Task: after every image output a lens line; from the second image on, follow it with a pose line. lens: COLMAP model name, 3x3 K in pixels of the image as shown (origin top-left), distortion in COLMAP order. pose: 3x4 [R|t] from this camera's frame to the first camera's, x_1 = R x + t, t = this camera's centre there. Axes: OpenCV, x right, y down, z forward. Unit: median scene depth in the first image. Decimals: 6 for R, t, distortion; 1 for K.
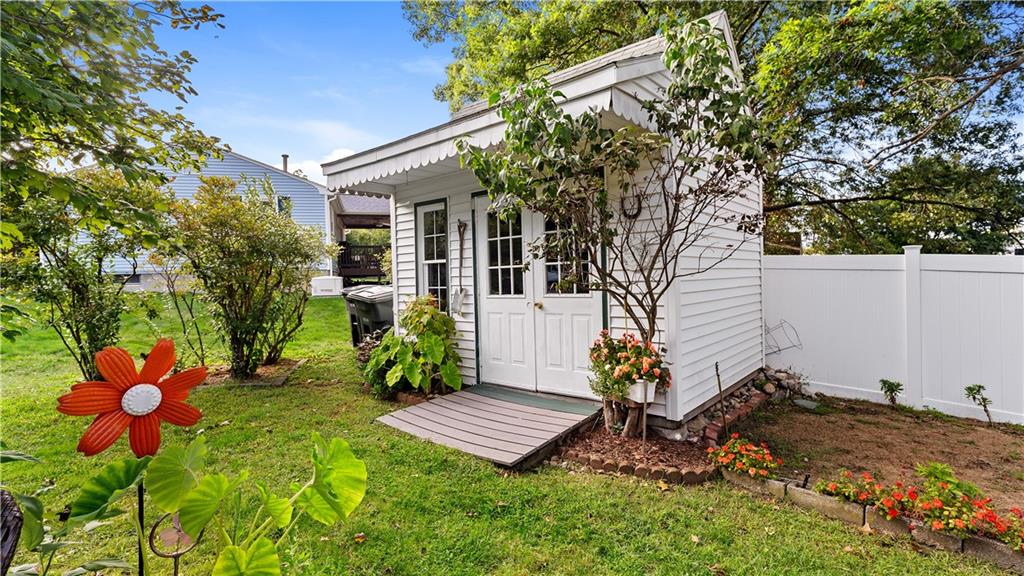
lens RADIAL K [[476.8, 0, 511.6], [0, 476.8, 287.9], [0, 0, 1]] dist [-0.000714, 0.000966]
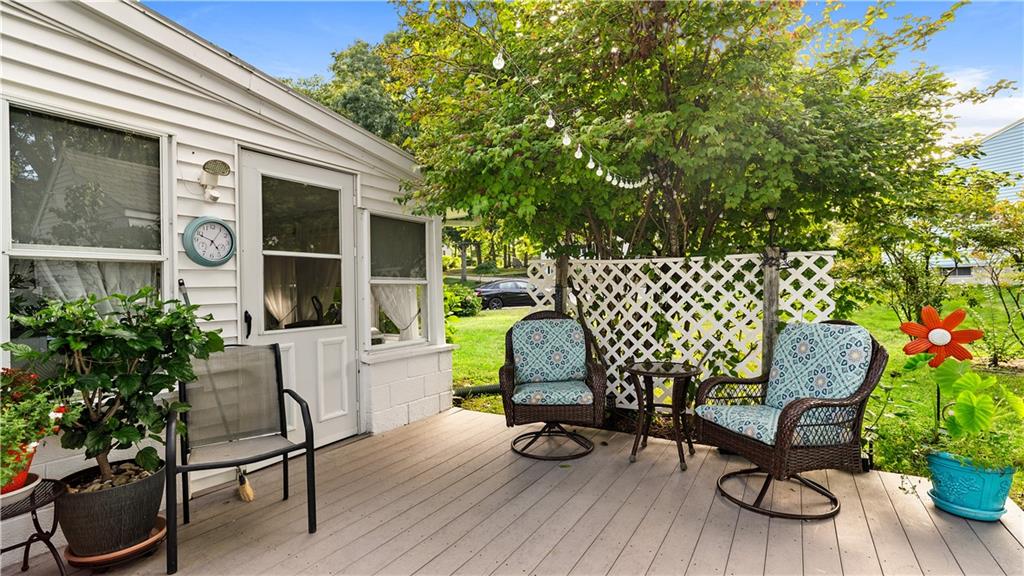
lens RADIAL K [[476.8, 0, 511.6], [0, 476.8, 287.9], [0, 0, 1]] dist [-0.000714, 0.000966]
pose [[0.133664, 0.021398, -0.990796, 0.252043], [-0.005881, 0.999766, 0.020798, 0.002071], [0.991009, 0.003046, 0.133759, -0.271301]]
